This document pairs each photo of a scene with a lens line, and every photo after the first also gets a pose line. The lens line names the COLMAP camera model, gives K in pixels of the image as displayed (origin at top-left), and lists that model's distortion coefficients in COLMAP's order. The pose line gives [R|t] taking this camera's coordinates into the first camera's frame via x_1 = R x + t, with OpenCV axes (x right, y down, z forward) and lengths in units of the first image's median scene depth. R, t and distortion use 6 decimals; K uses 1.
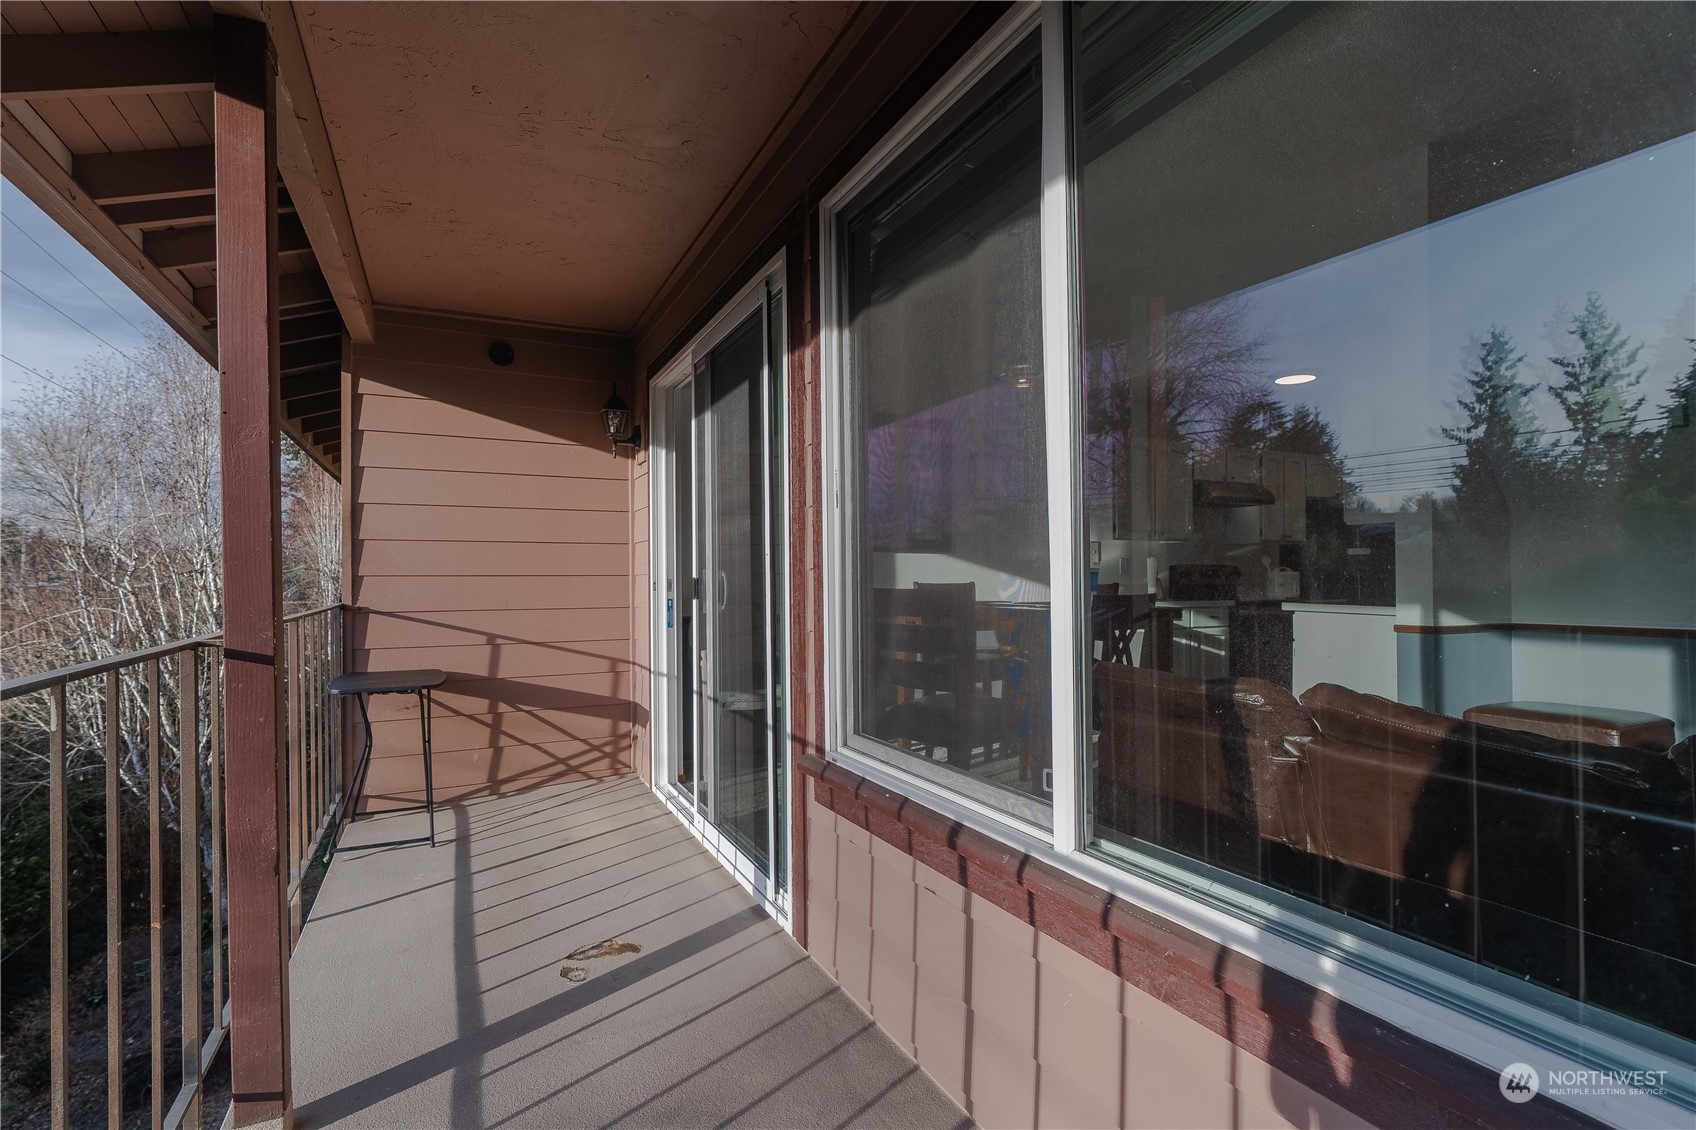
lens RADIAL K [[794.8, 0, 848.0], [0, 794.8, 565.0], [0, 0, 1]] dist [-0.001655, 0.000999]
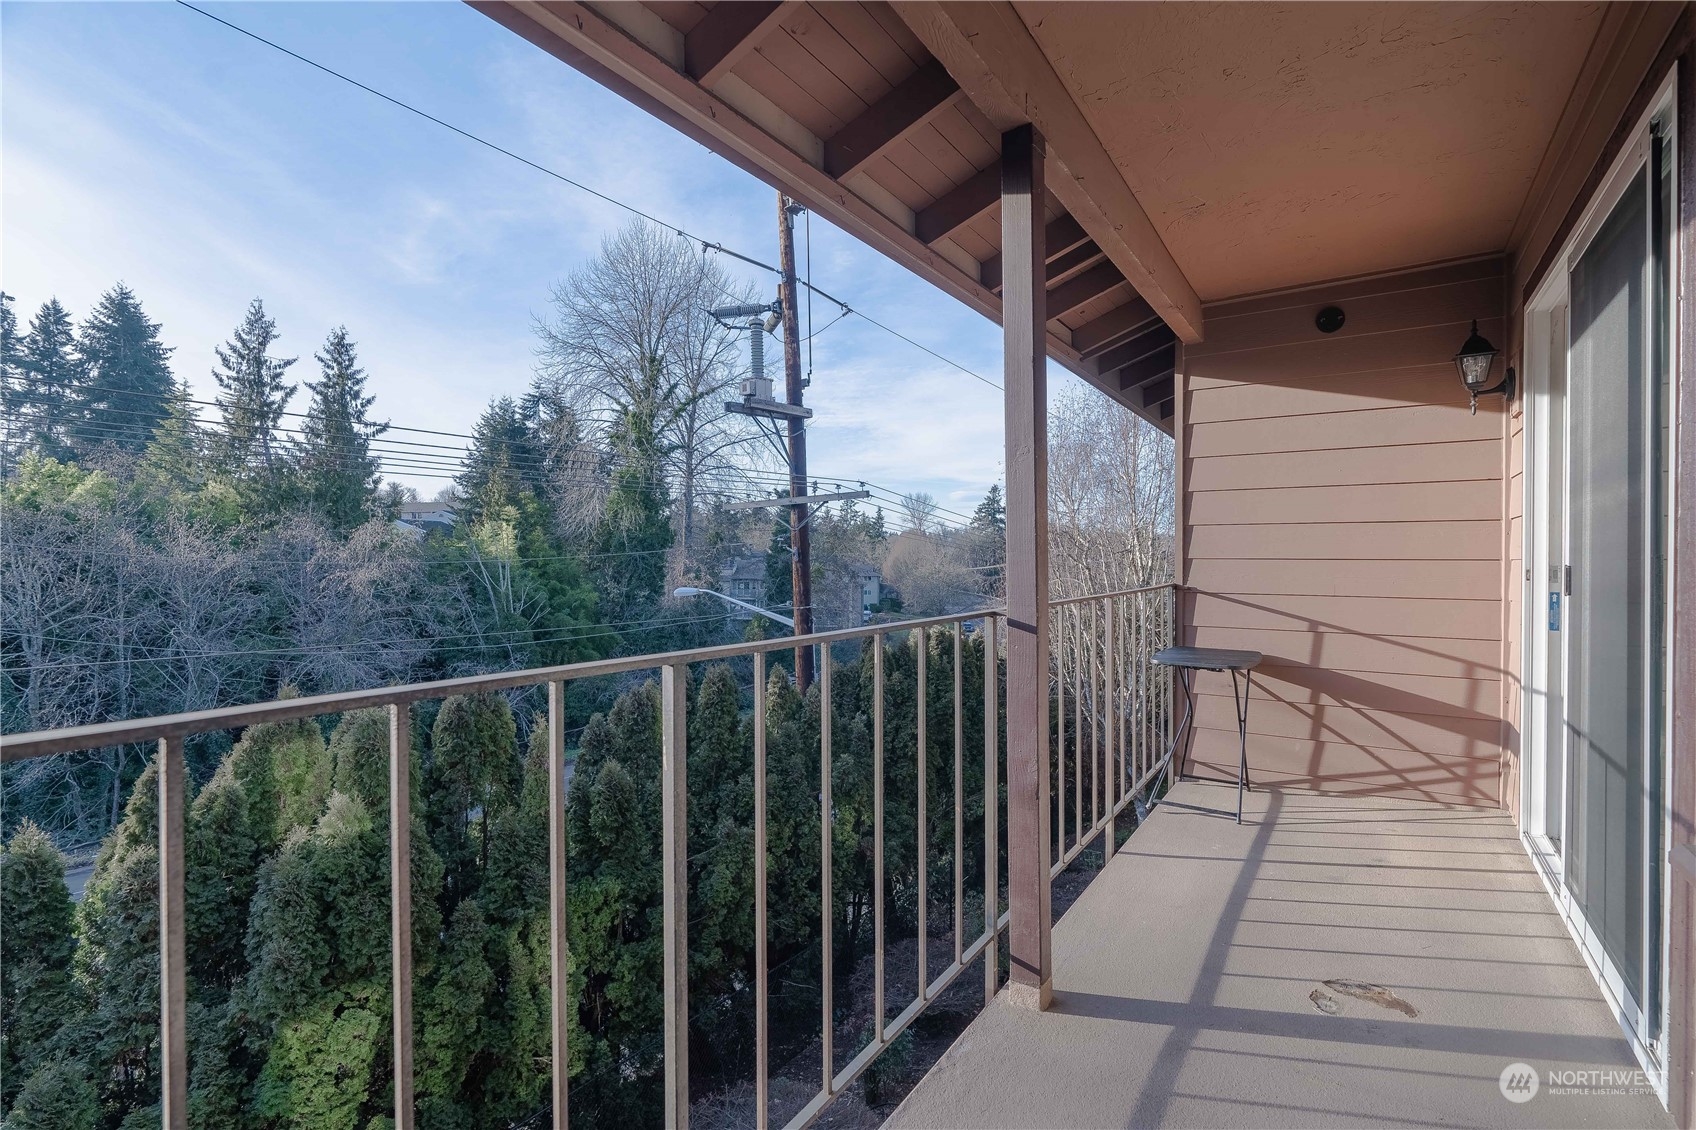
lens RADIAL K [[794.8, 0, 848.0], [0, 794.8, 565.0], [0, 0, 1]] dist [-0.001655, 0.000999]
pose [[0.497200, 0.014581, -0.867513, 0.100106], [0.010342, 0.999688, 0.022730, -0.007359], [0.867574, -0.020273, 0.496894, 0.050711]]
